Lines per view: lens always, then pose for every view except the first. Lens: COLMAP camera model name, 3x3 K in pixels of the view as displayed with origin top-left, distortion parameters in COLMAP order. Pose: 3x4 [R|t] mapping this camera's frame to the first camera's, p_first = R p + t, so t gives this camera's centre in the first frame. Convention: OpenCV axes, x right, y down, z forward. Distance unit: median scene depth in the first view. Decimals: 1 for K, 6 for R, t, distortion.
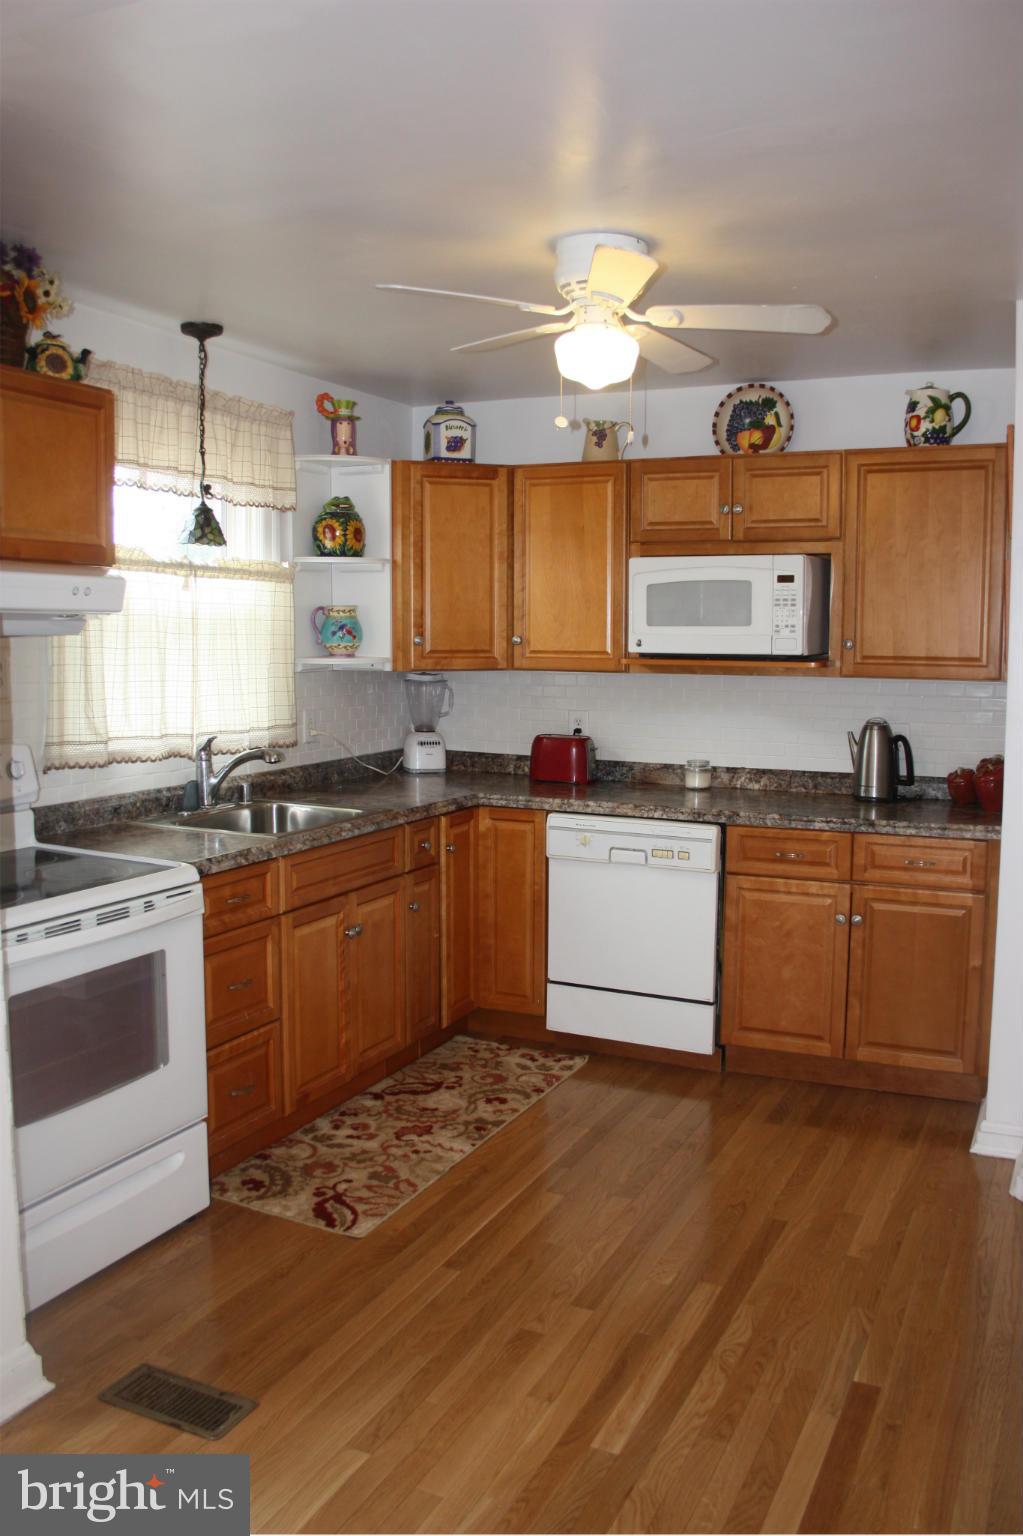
lens RADIAL K [[1292.2, 0, 511.3], [0, 1292.2, 790.4], [0, 0, 1]] dist [-0.115228, 0.001293]
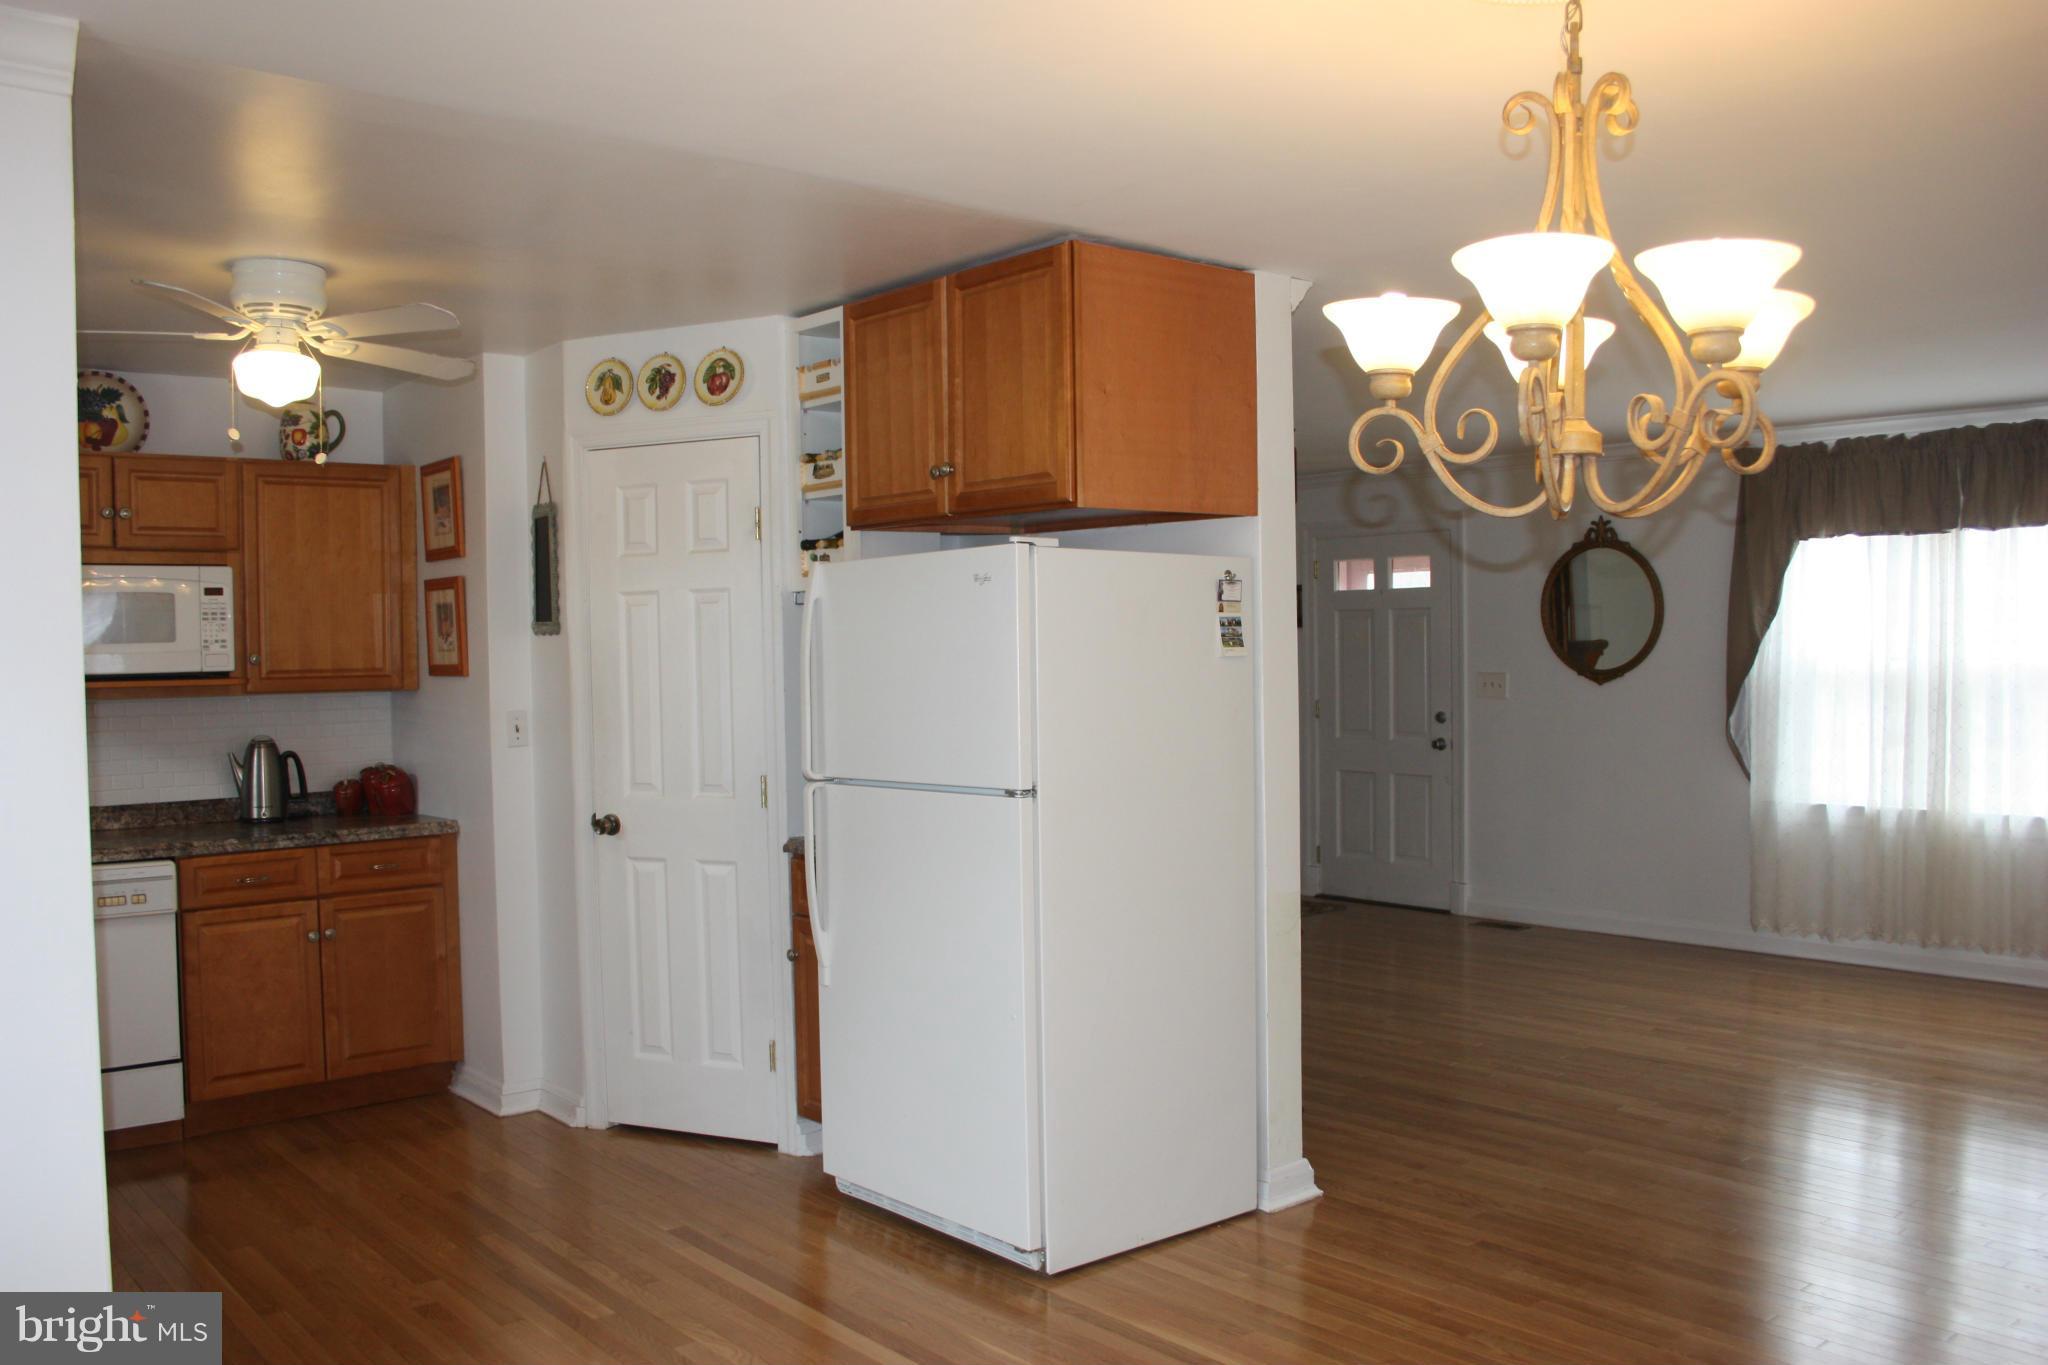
lens RADIAL K [[1865.2, 0, 1024.0], [0, 1865.2, 682.5], [0, 0, 1]] dist [-0.007203, -0.006083]
pose [[0.409324, -0.031845, 0.911833, -0.784541], [0.131259, 0.991050, -0.024310, 0.013782], [-0.902898, 0.129637, 0.409840, -0.097555]]
